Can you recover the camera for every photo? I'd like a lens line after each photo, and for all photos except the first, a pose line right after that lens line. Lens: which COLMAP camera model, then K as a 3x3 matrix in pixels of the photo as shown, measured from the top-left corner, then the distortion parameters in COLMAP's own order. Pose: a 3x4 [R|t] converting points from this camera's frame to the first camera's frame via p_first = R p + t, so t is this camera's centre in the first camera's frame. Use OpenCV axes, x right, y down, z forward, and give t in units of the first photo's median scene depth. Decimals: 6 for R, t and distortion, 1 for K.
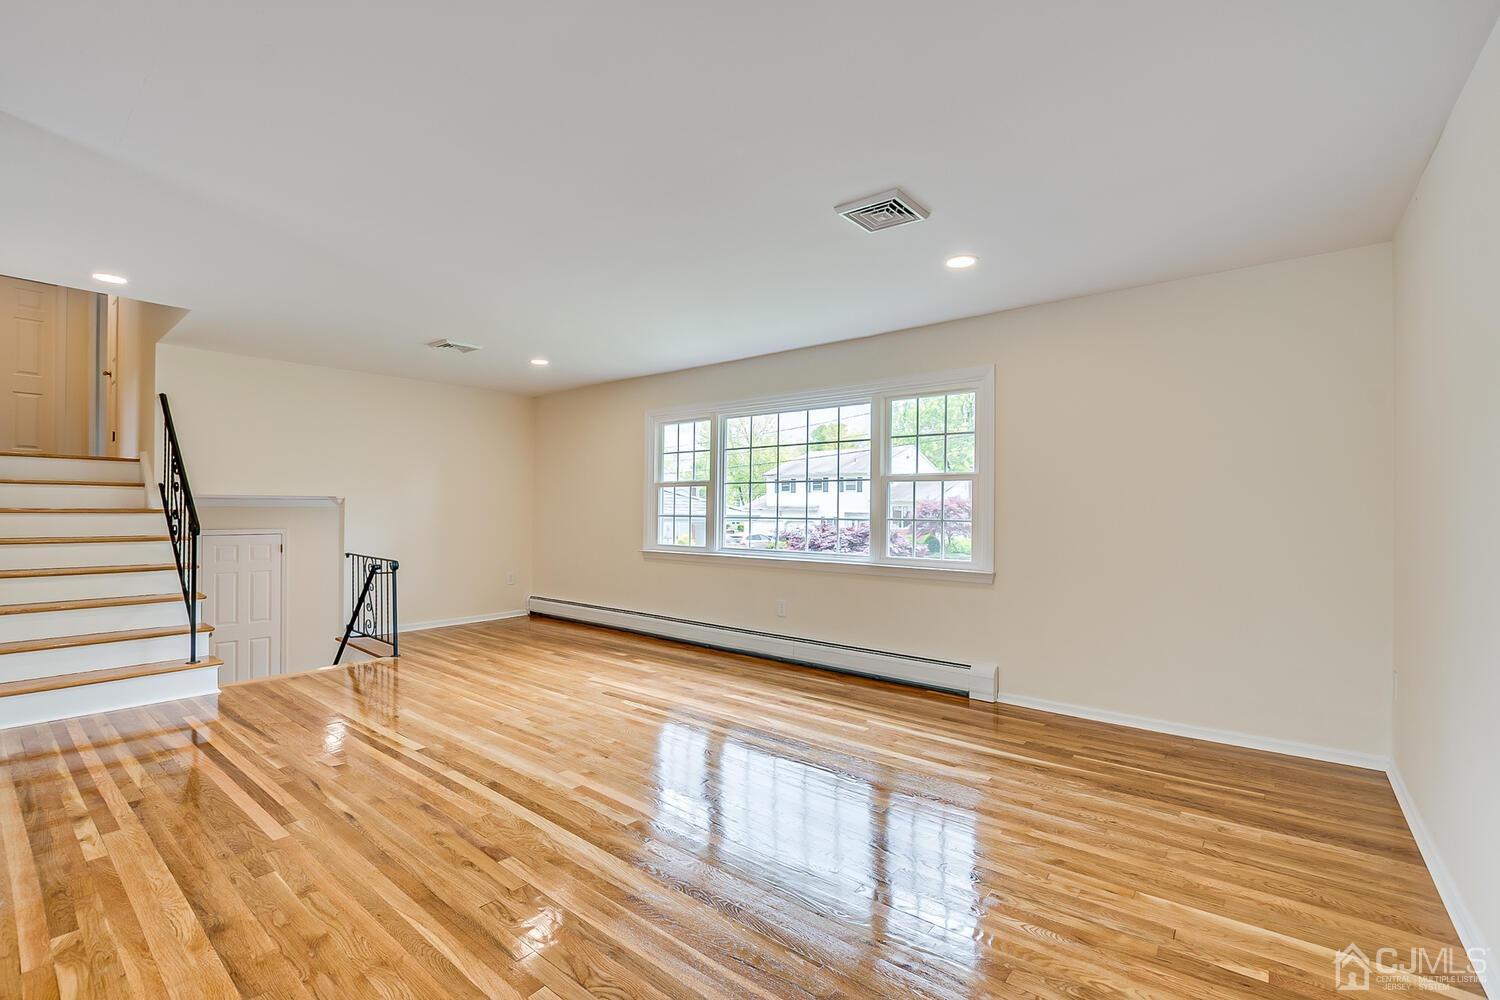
lens RADIAL K [[660.2, 0, 746.3], [0, 660.2, 508.2], [0, 0, 1]] dist [-0.021590, 0.000449]
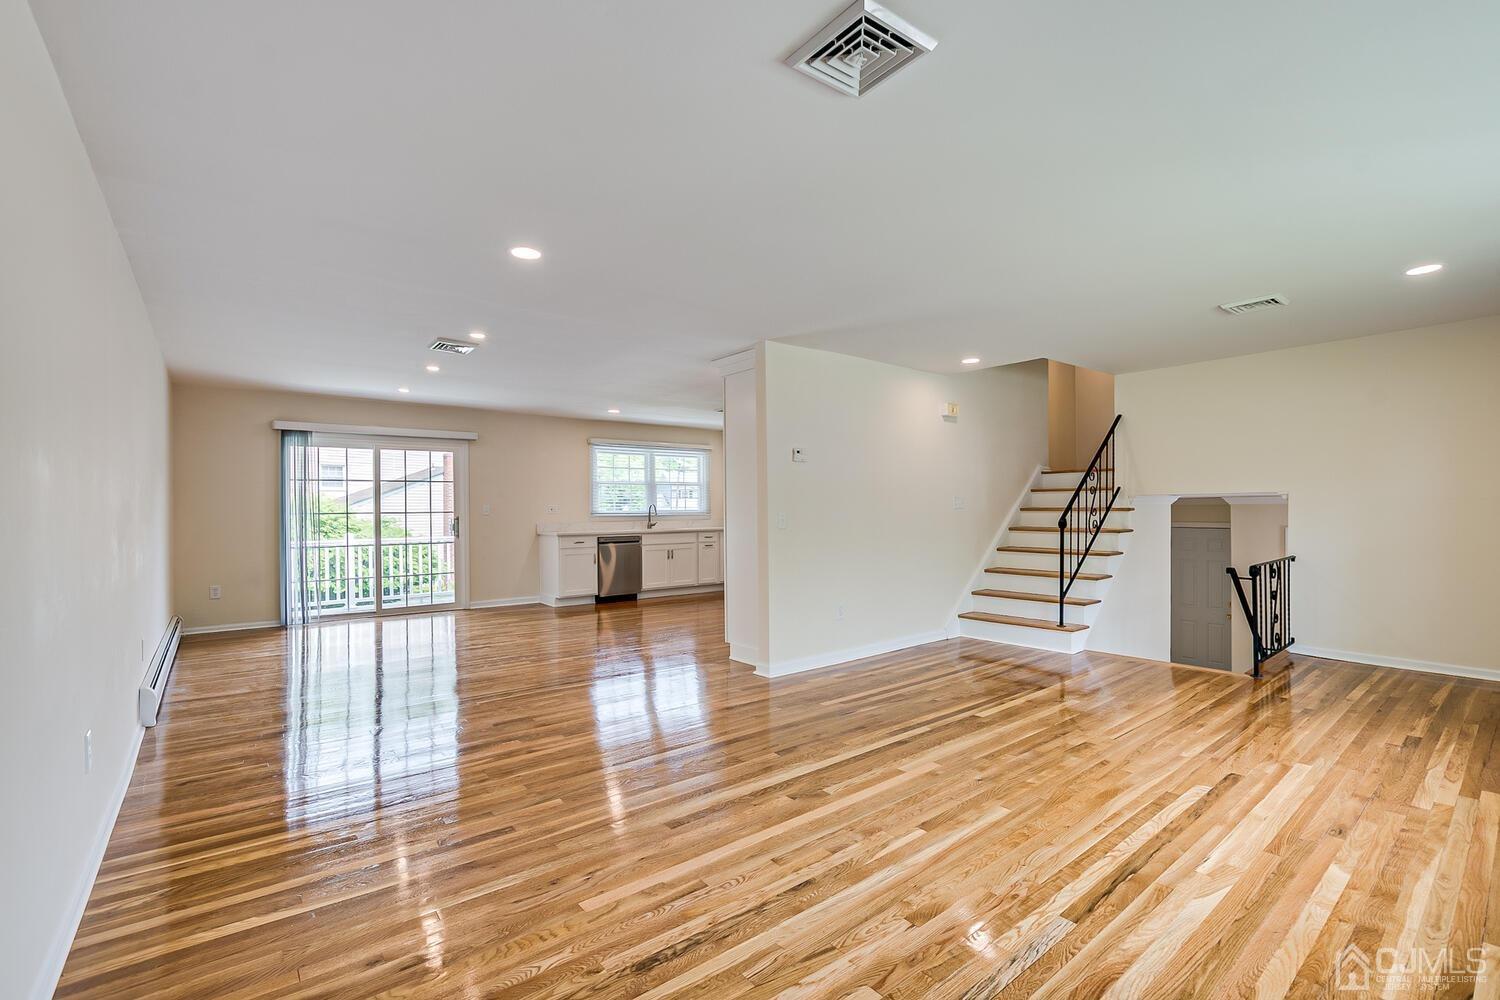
lens RADIAL K [[660.2, 0, 746.3], [0, 660.2, 508.2], [0, 0, 1]] dist [-0.021590, 0.000449]
pose [[-0.211738, -0.003088, -0.977322, 0.642079], [0.007877, 0.999957, -0.004866, 0.004370], [0.977295, -0.008729, -0.211704, 0.759276]]
